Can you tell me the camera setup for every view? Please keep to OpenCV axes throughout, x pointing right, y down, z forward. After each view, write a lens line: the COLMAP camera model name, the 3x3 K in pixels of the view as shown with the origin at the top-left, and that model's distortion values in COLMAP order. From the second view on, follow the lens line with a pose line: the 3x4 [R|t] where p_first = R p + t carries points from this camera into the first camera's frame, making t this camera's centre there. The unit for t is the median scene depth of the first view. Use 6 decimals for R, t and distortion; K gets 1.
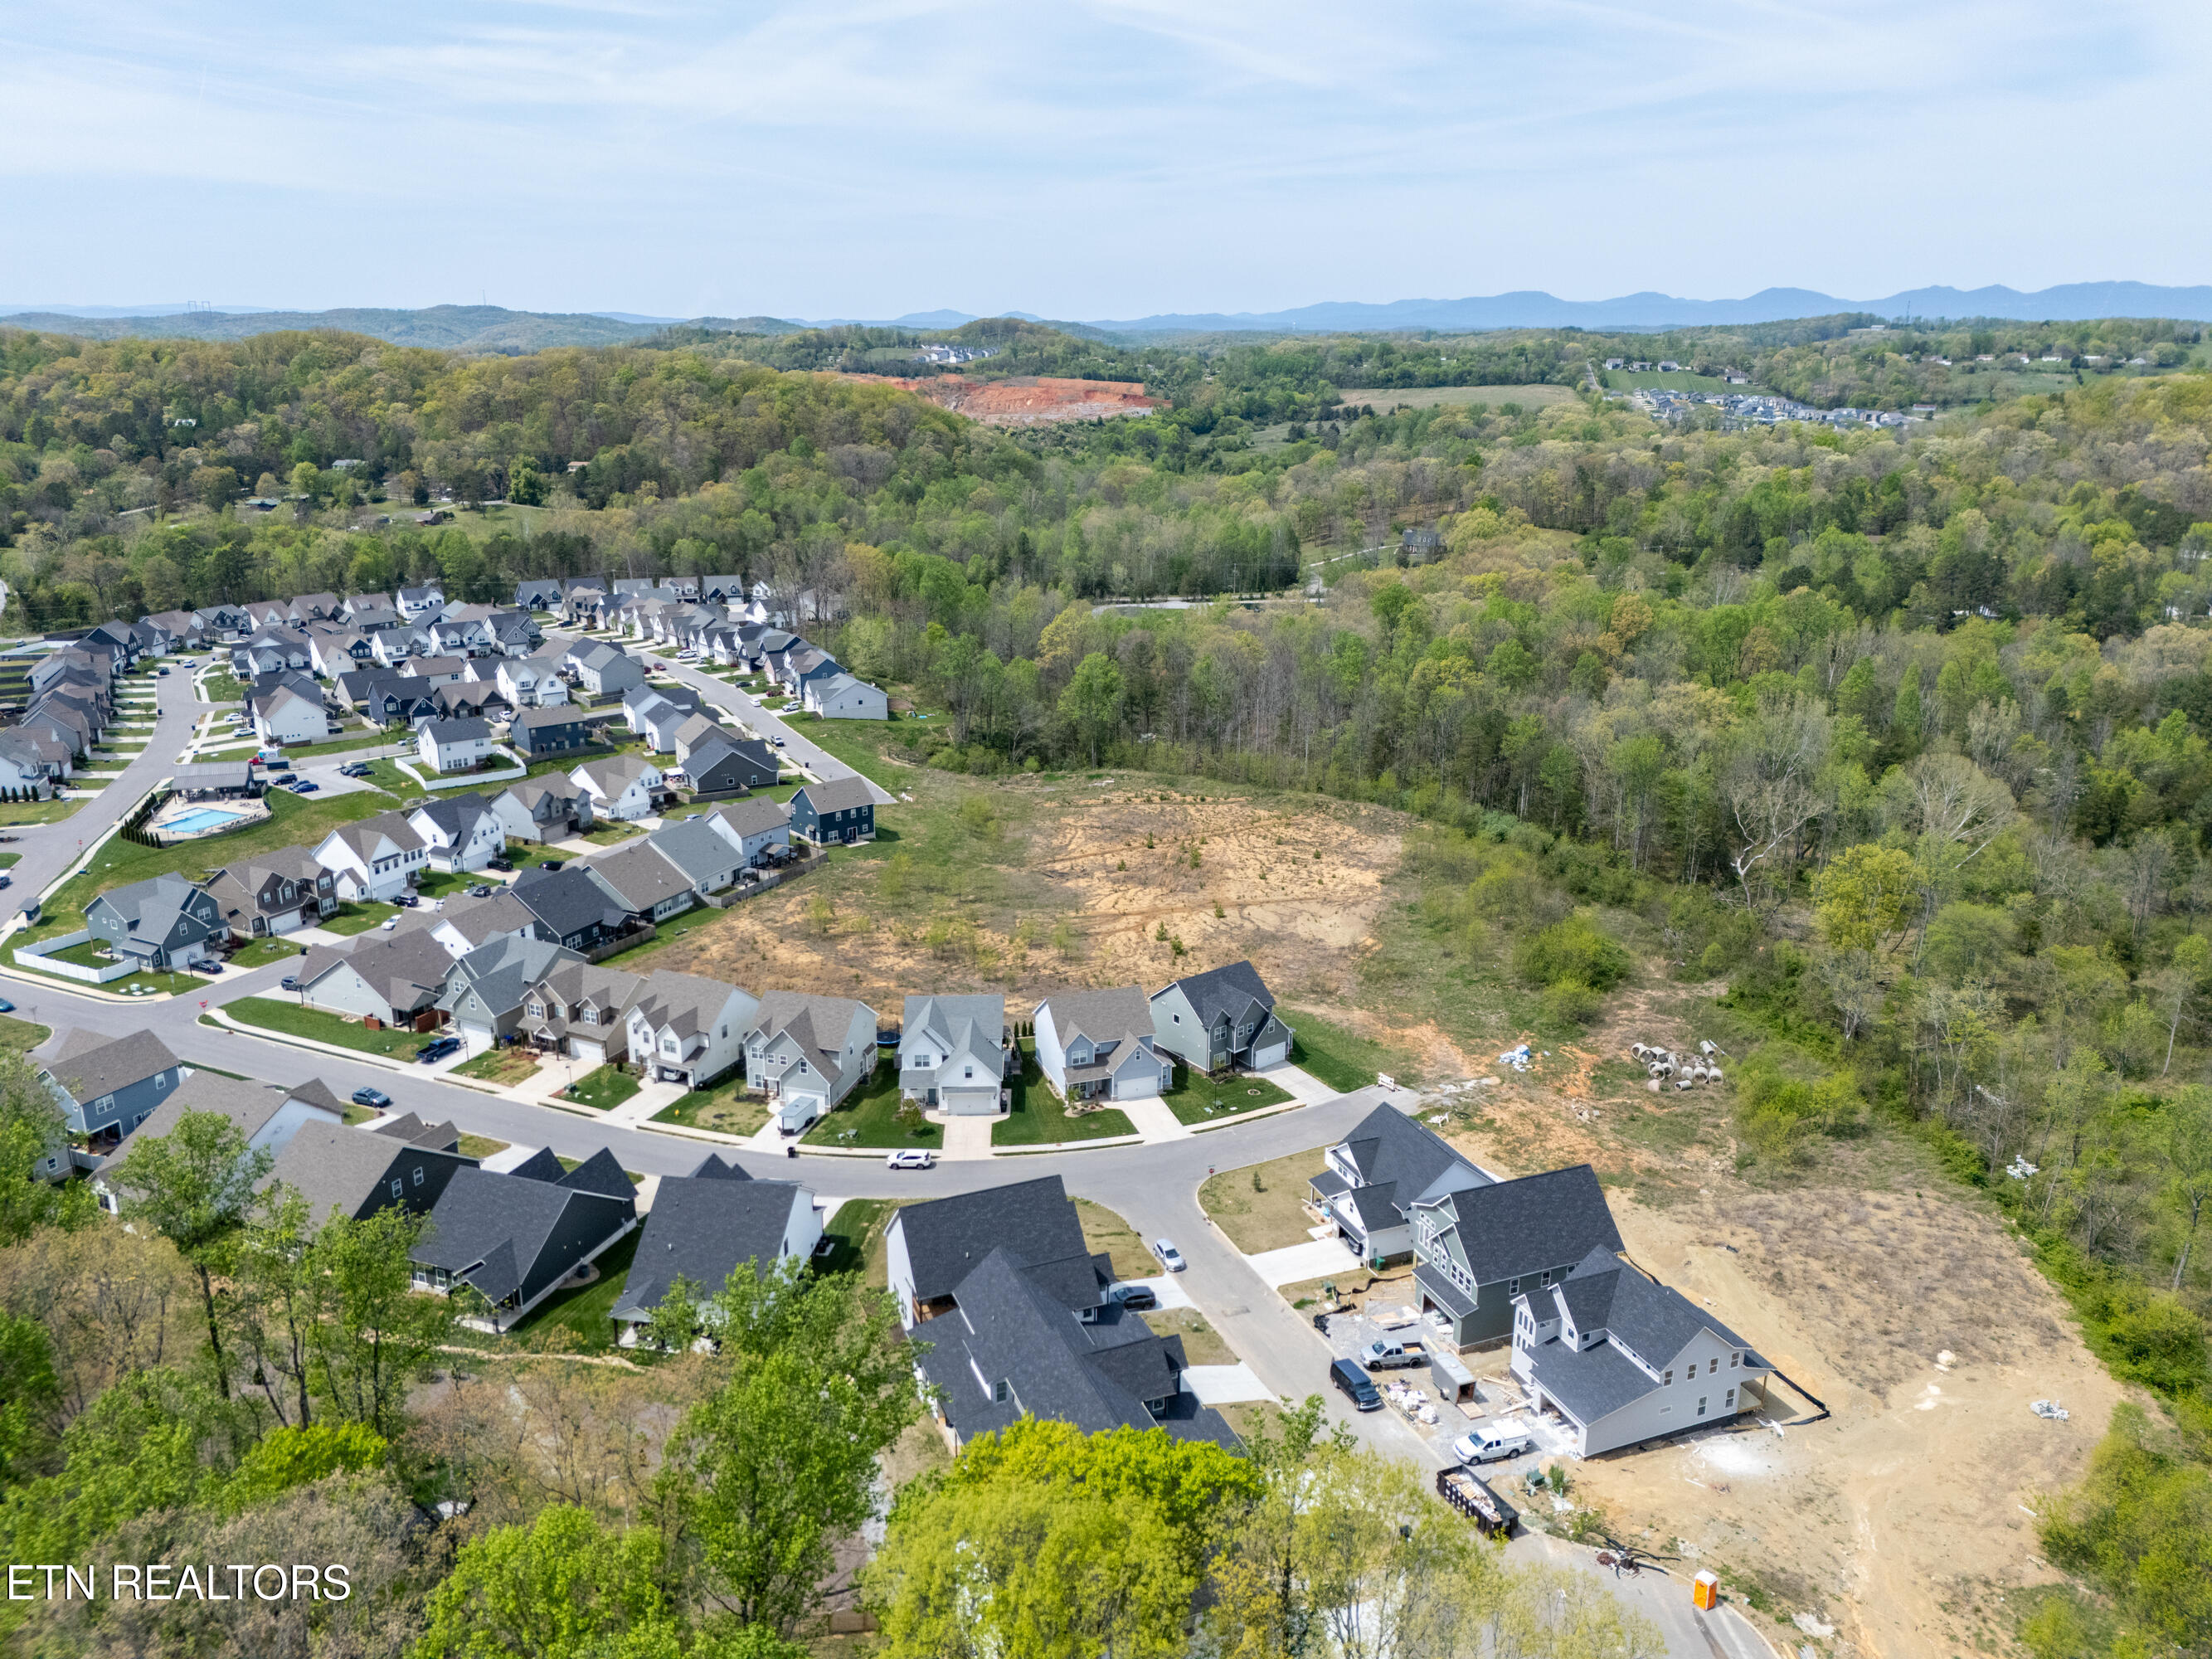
lens RADIAL K [[1621.7, 0, 1106.8], [0, 1621.7, 819.1], [0, 0, 1]] dist [0.082337, -0.085285]
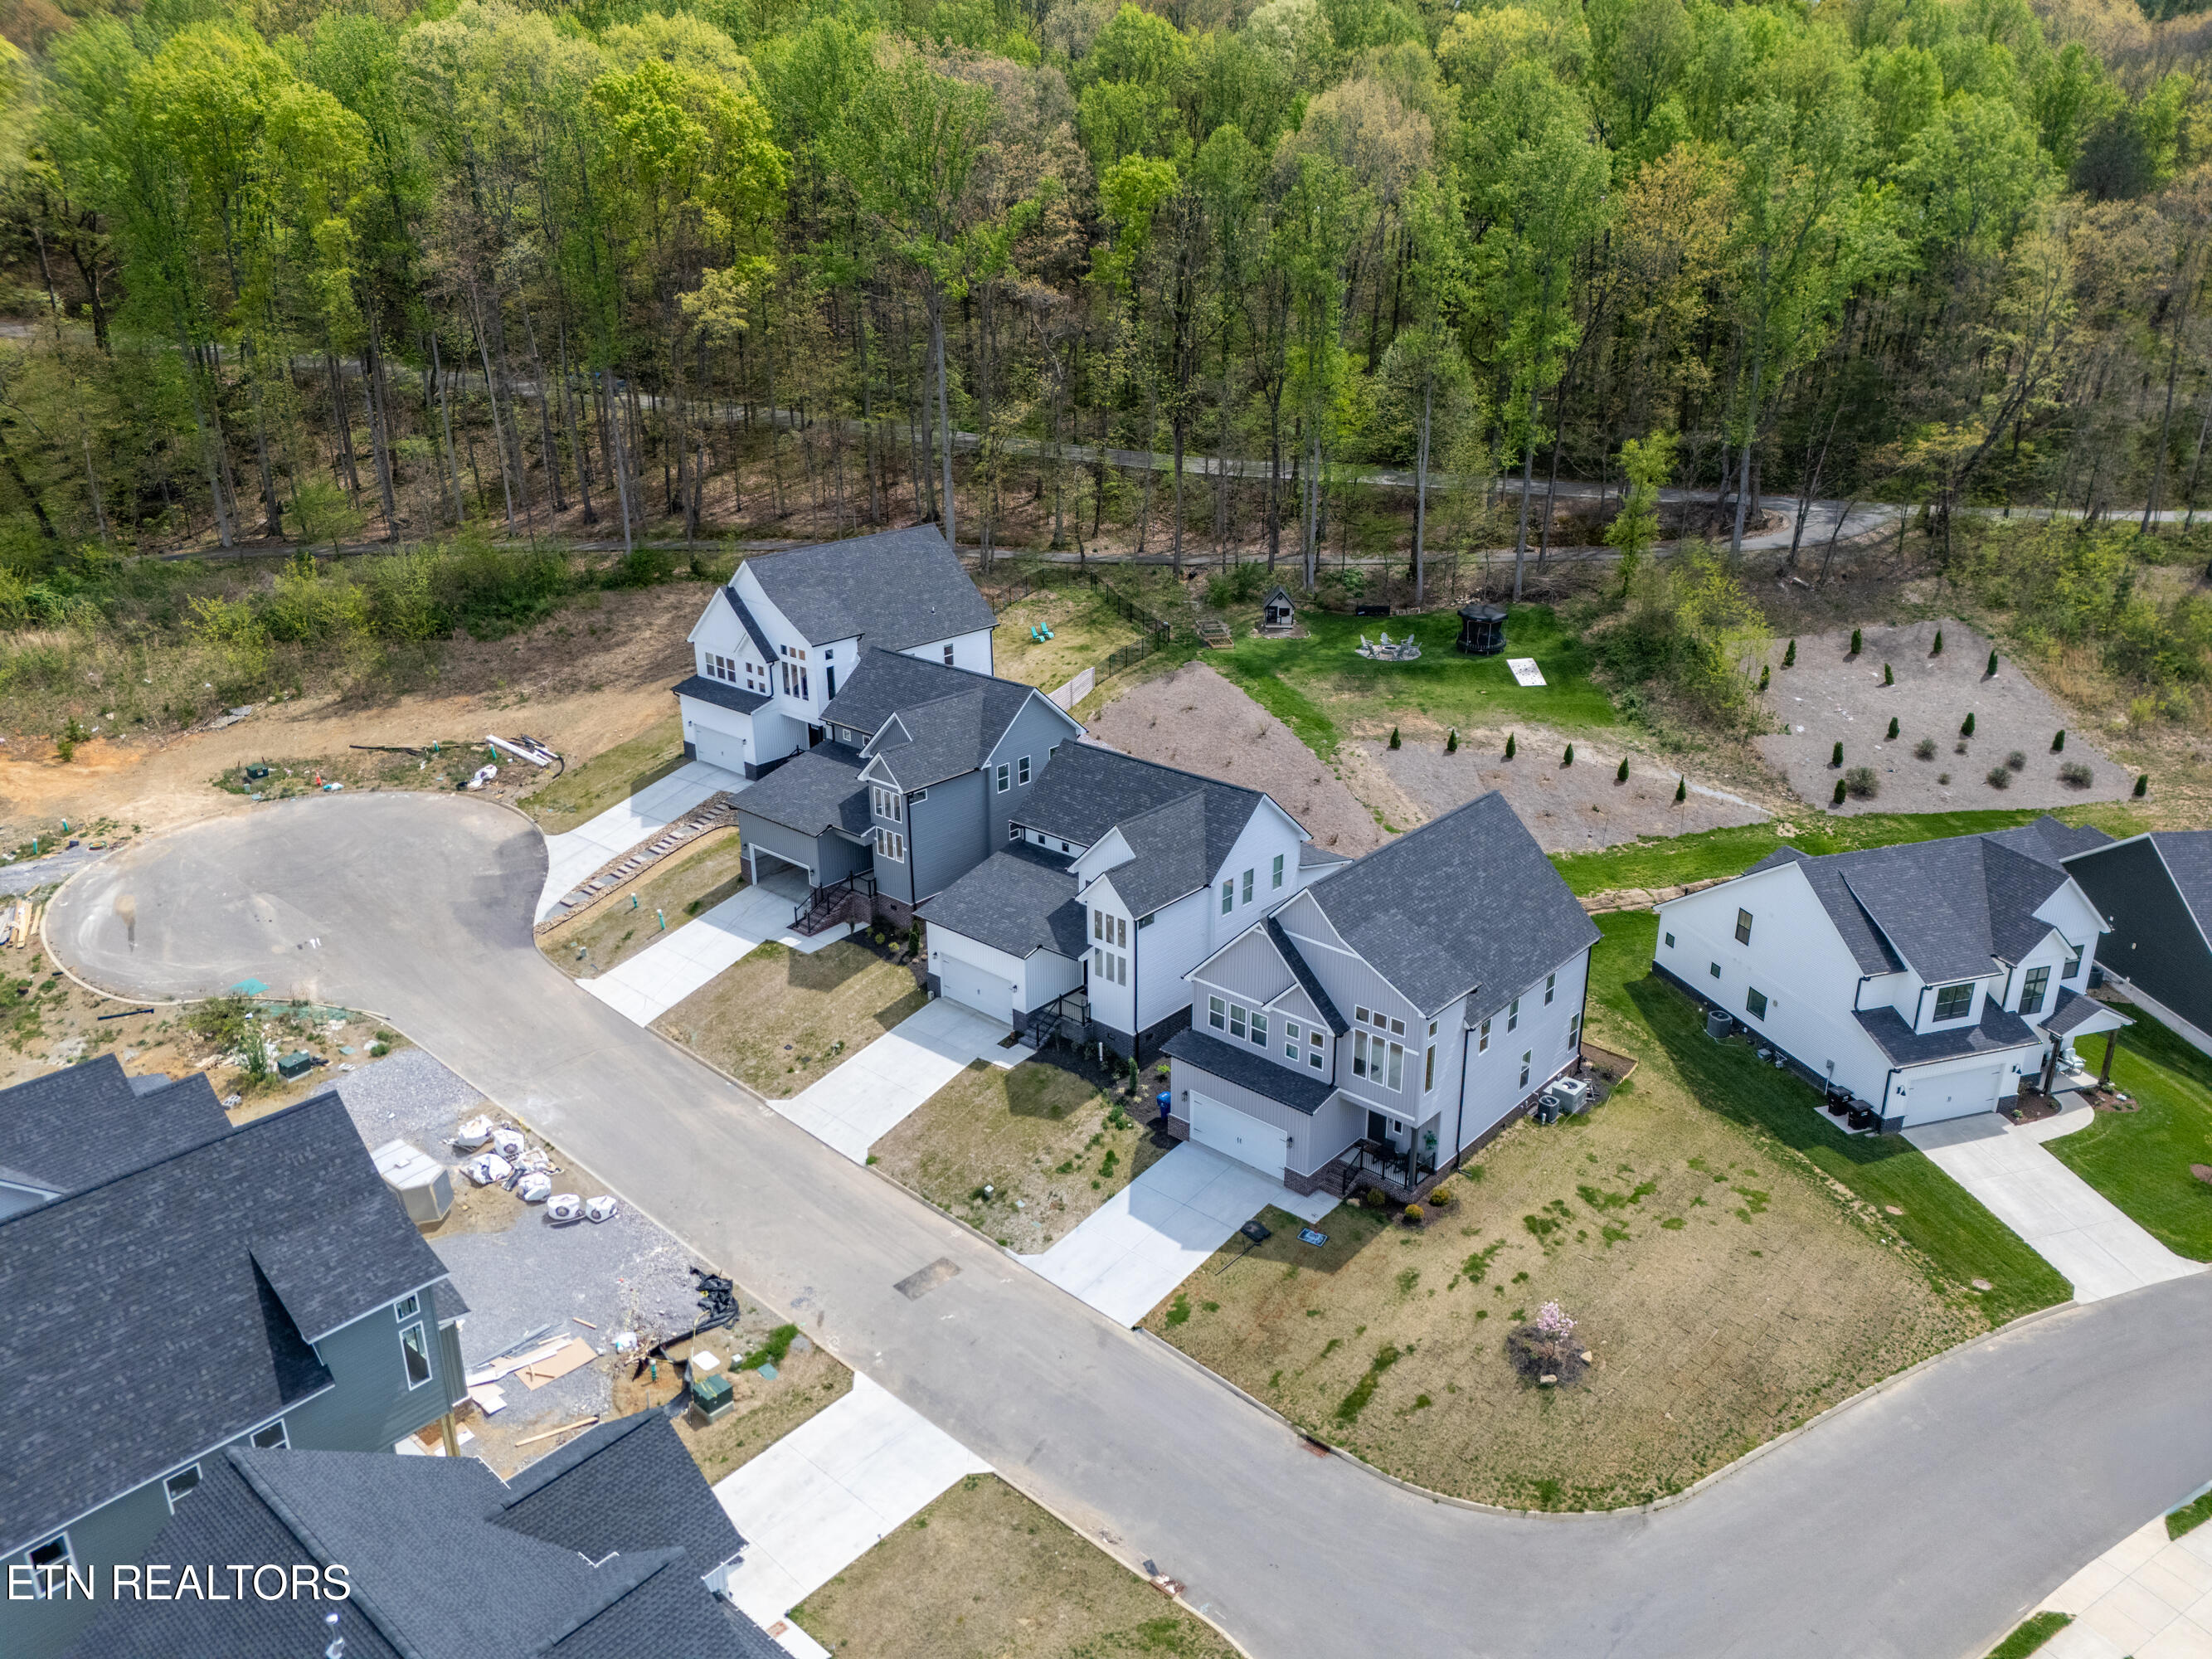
lens RADIAL K [[1621.7, 0, 1098.7], [0, 1621.7, 826.9], [0, 0, 1]] dist [0.082337, -0.085285]
pose [[-0.900084, 0.154162, -0.407534, 0.148883], [-0.128567, 0.799705, 0.586467, -0.032202], [0.416317, 0.580264, -0.699981, 0.964936]]
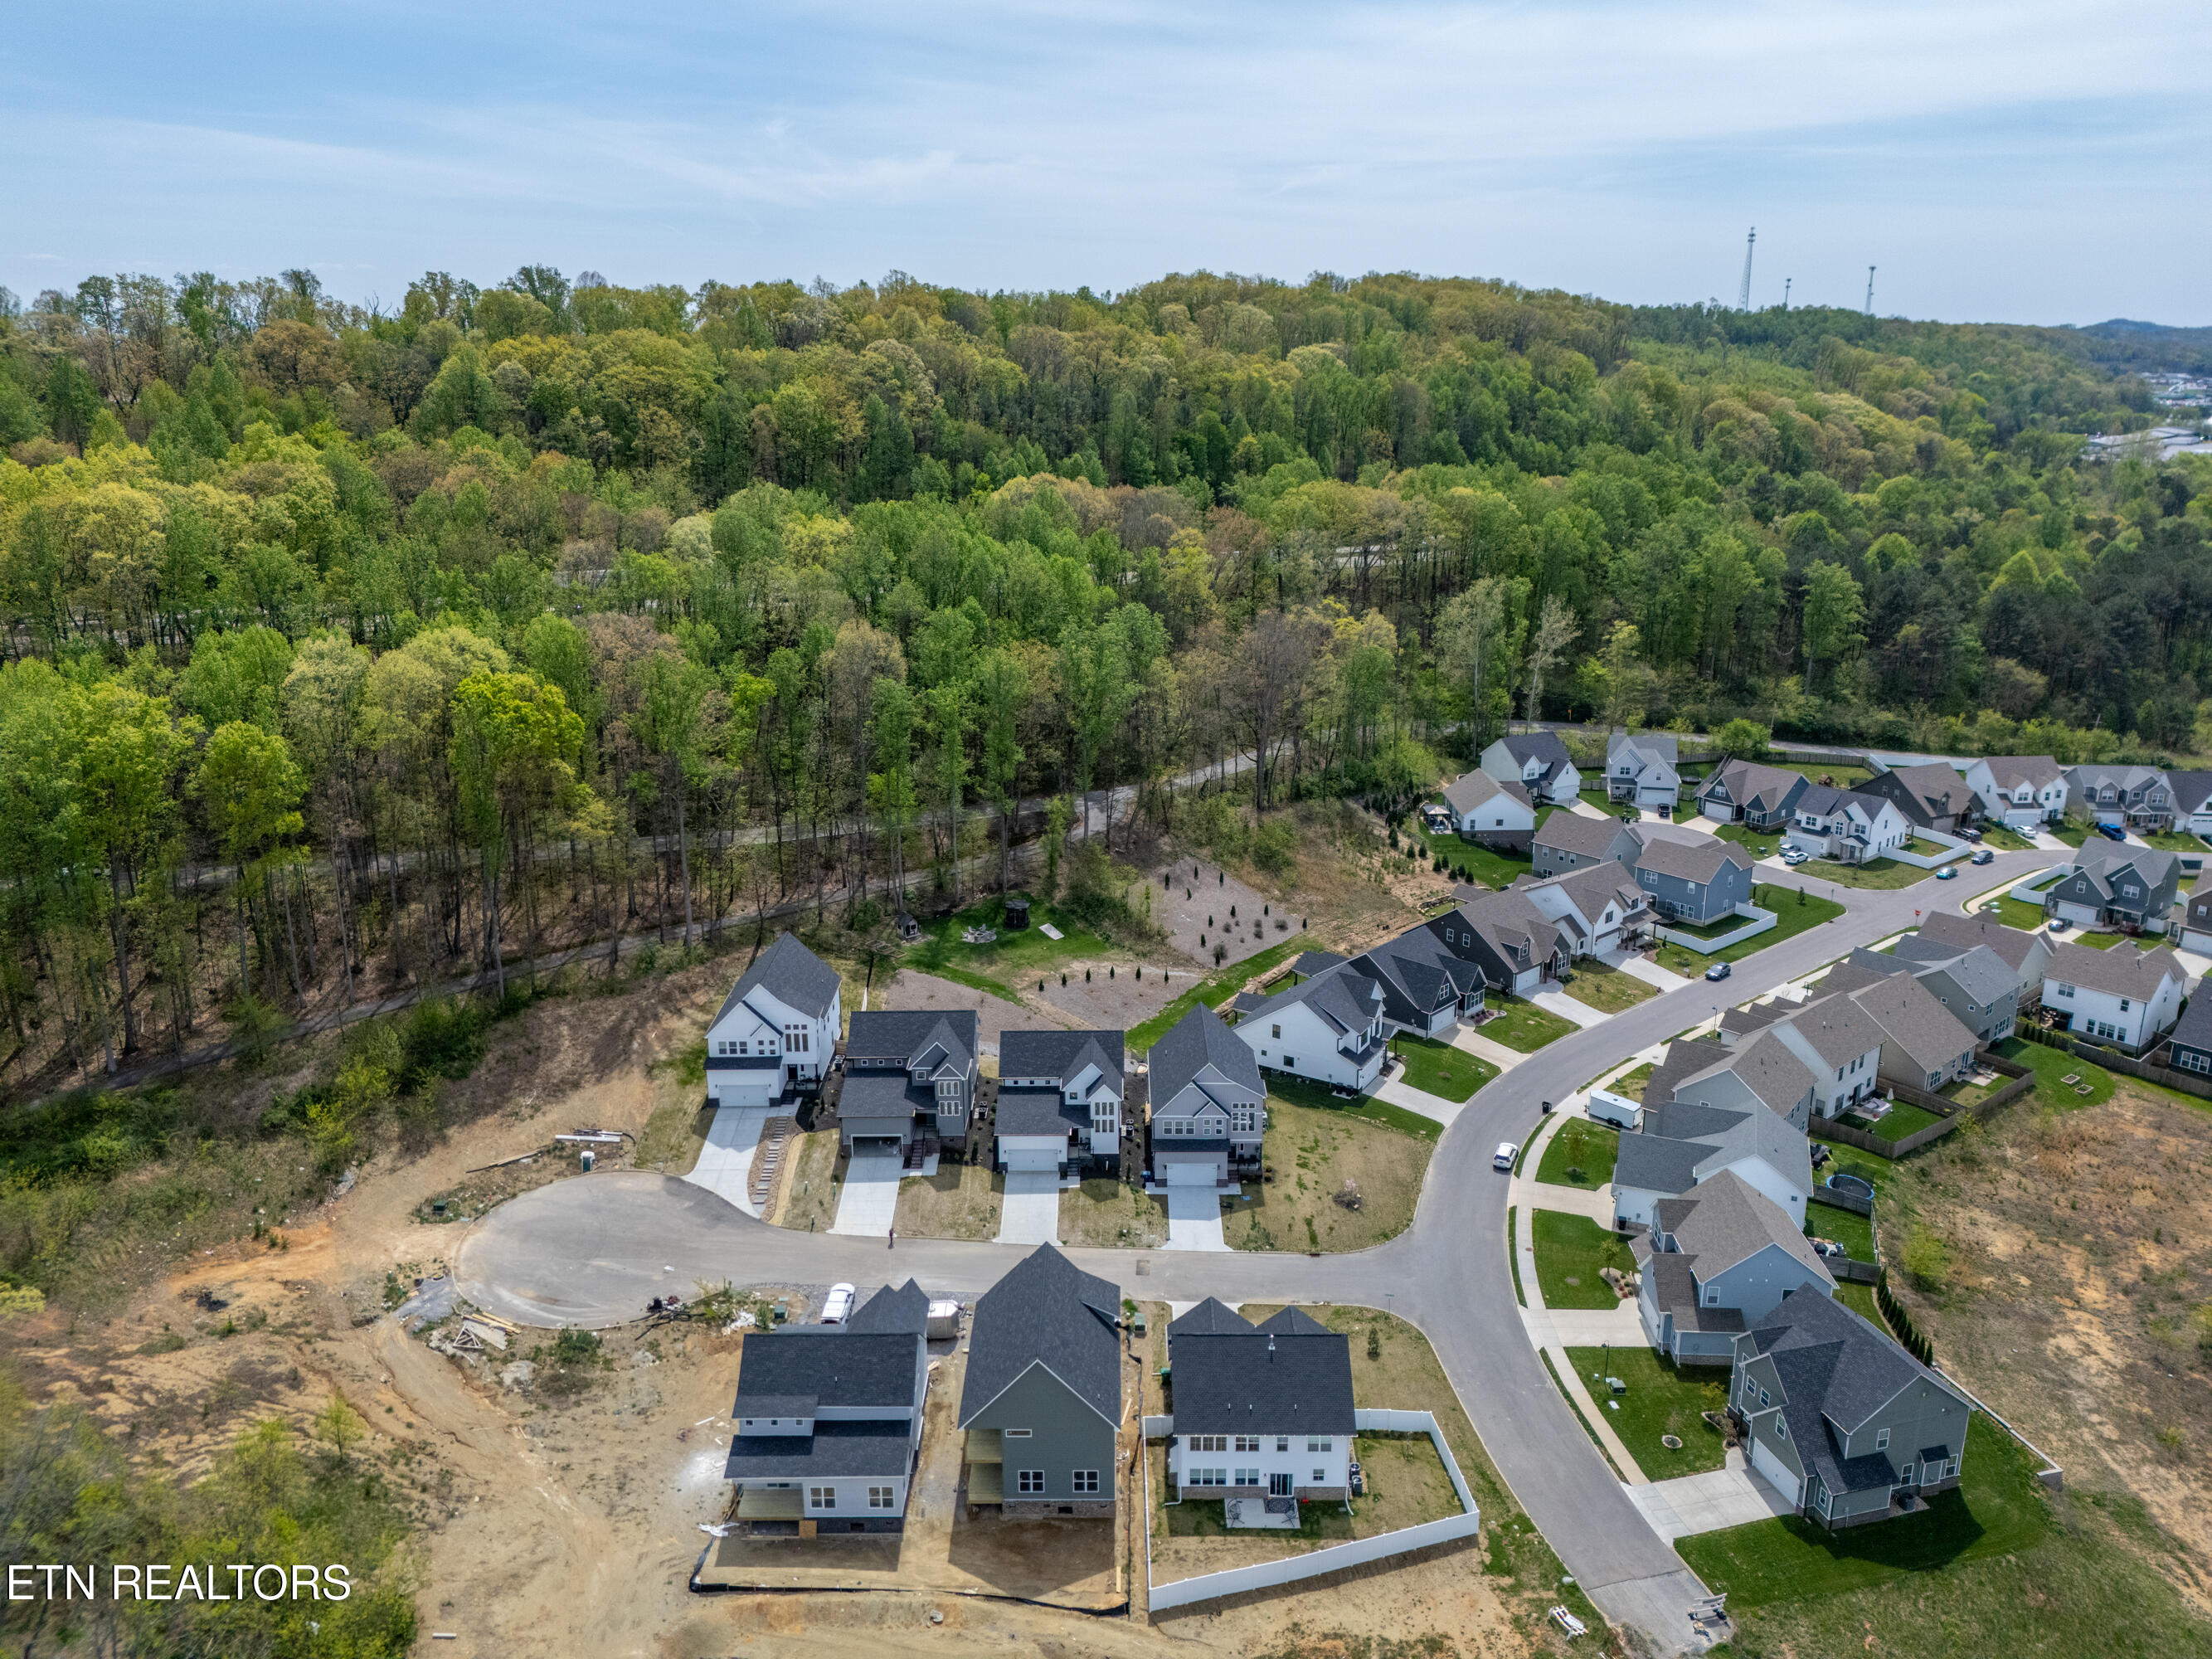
lens RADIAL K [[1621.7, 0, 1097.1], [0, 1621.7, 833.5], [0, 0, 1]] dist [0.082337, -0.085285]
pose [[-0.393636, 0.262401, -0.881020, 0.691935], [-0.260496, 0.887269, 0.380651, -0.233920], [0.881585, 0.379340, -0.280907, 0.895123]]
